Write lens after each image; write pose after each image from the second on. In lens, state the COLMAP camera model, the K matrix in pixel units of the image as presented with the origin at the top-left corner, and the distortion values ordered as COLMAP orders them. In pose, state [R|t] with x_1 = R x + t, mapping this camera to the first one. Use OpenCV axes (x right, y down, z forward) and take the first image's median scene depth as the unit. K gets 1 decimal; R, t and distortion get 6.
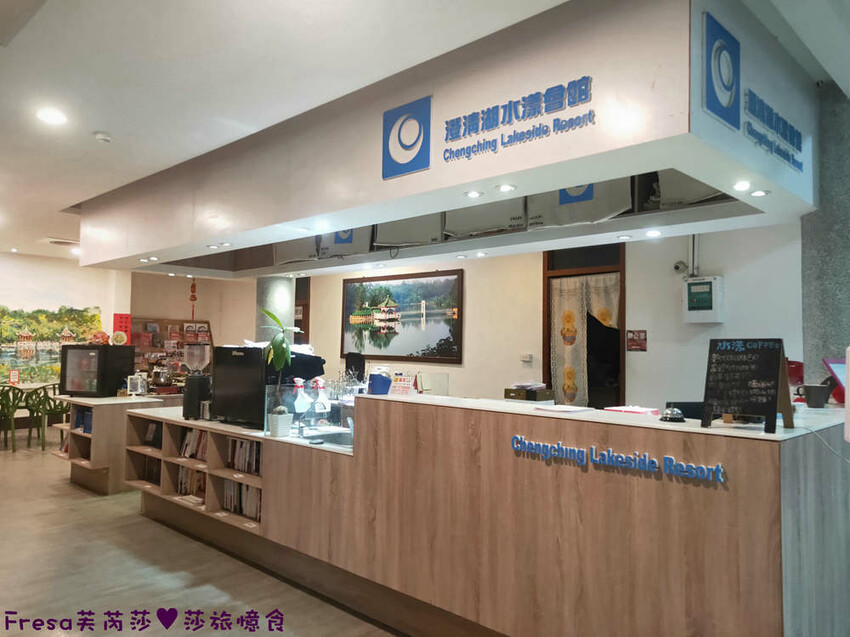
lens RADIAL K [[639.8, 0, 423.5], [0, 639.8, 316.6], [0, 0, 1]] dist [0.047665, -0.016094]
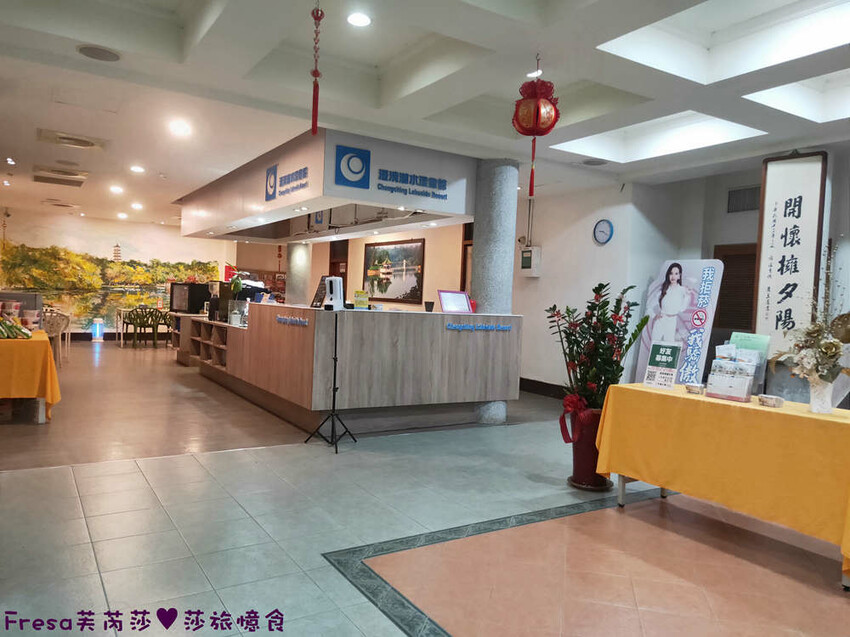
lens RADIAL K [[639.8, 0, 423.5], [0, 639.8, 316.6], [0, 0, 1]] dist [0.047665, -0.016094]
pose [[0.969530, 0.035647, -0.242367, 0.479737], [-0.019933, 0.997555, 0.066981, 0.005554], [0.244162, -0.060109, 0.967870, -0.466848]]
